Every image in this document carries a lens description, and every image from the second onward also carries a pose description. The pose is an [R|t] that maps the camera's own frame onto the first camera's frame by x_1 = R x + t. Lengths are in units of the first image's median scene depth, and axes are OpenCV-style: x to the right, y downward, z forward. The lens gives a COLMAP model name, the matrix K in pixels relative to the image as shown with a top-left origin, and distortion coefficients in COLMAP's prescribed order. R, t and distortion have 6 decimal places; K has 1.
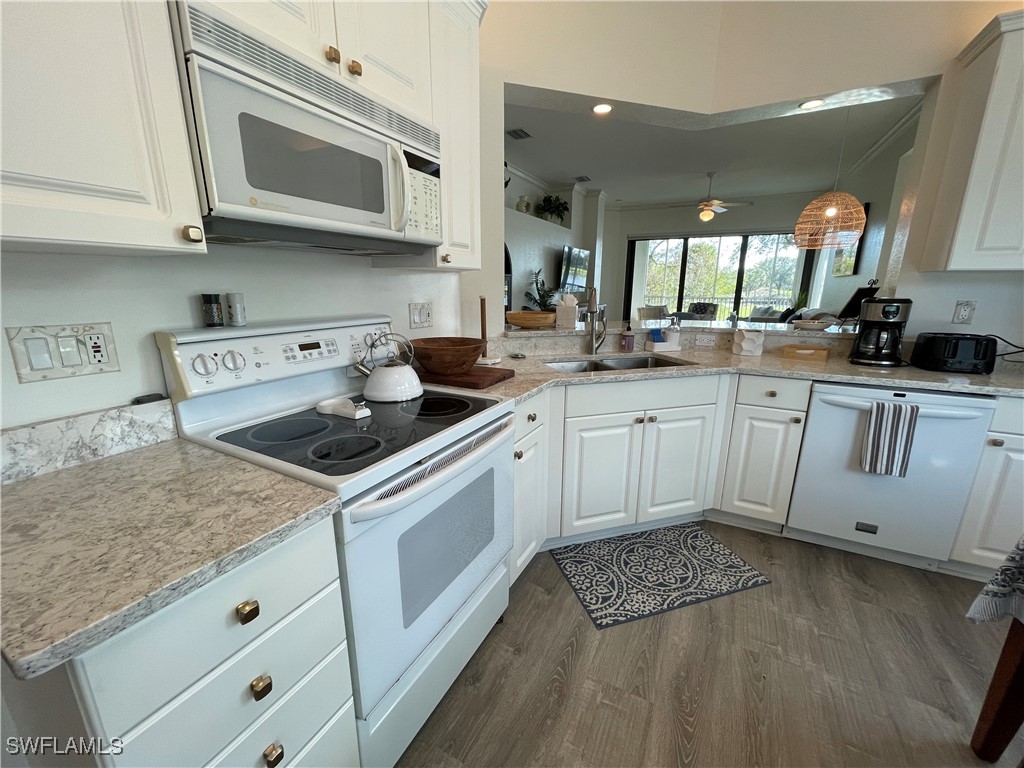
lens RADIAL K [[412.8, 0, 506.9], [0, 412.8, 386.3], [0, 0, 1]] dist [-0.007933, 0.002532]
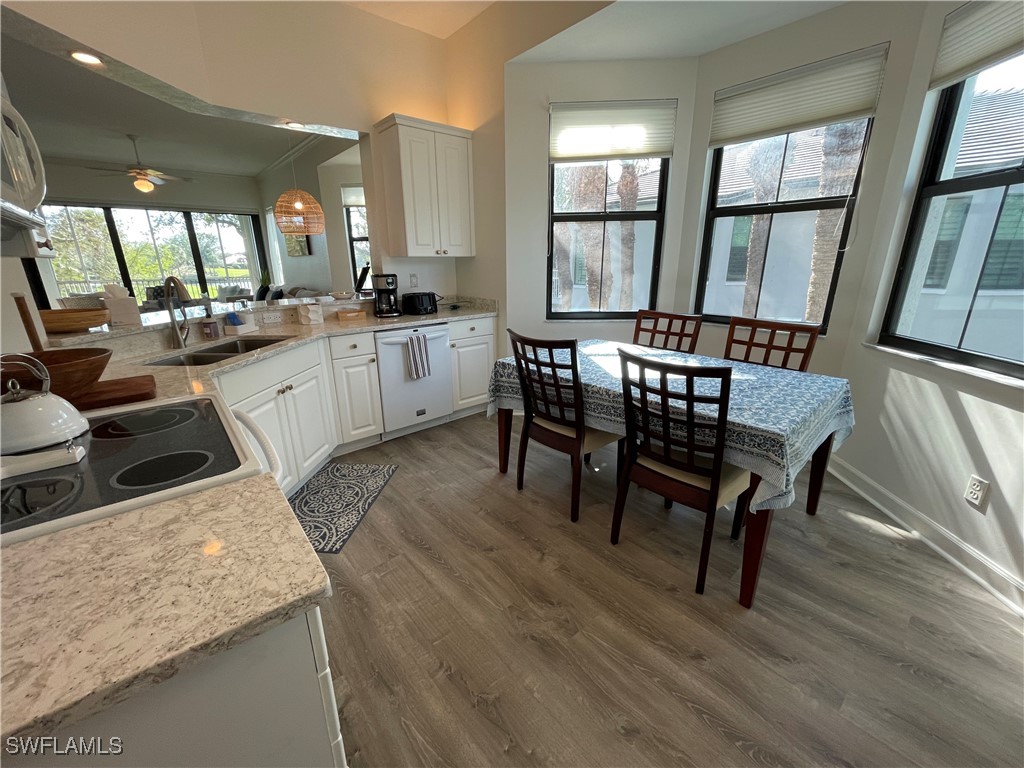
lens RADIAL K [[412.8, 0, 511.4], [0, 412.8, 385.9], [0, 0, 1]] dist [-0.007933, 0.002532]
pose [[0.361833, -0.277737, 0.889910, -0.499605], [0.231920, 0.951396, 0.202629, -0.015432], [-0.902934, 0.133069, 0.408659, -0.038622]]
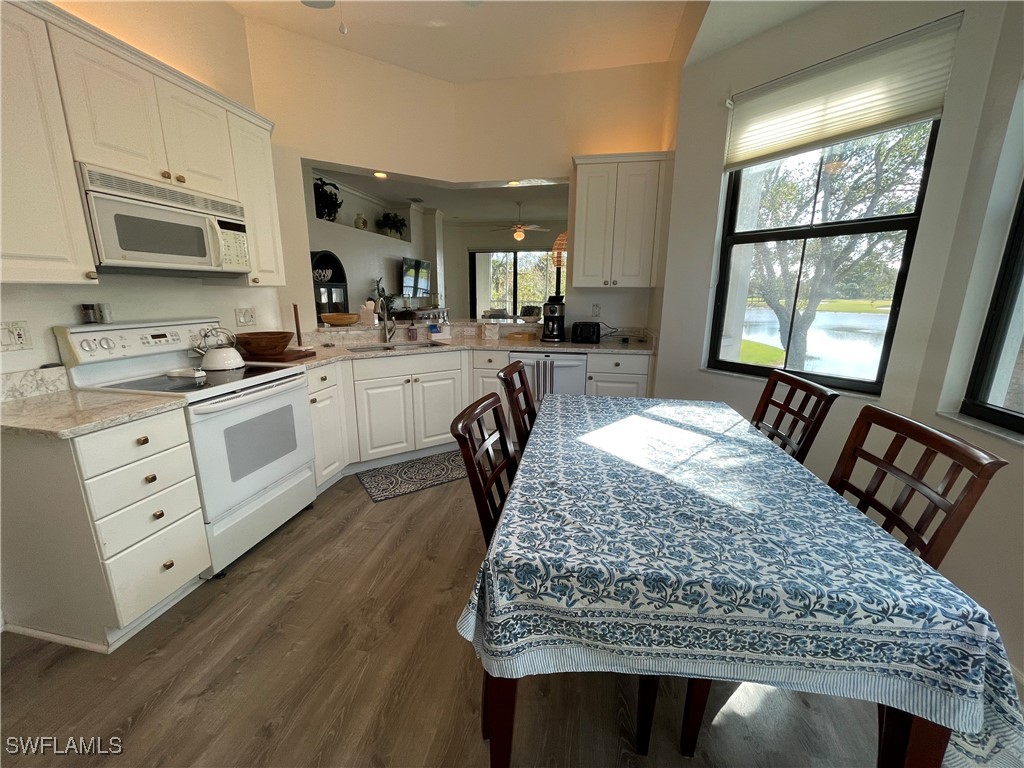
lens RADIAL K [[412.8, 0, 510.7], [0, 412.8, 386.5], [0, 0, 1]] dist [-0.007933, 0.002532]
pose [[0.954999, -0.064305, 0.289553, 0.265171], [0.066796, 0.997766, 0.001284, 0.141286], [-0.288989, 0.018115, 0.957161, -0.691794]]
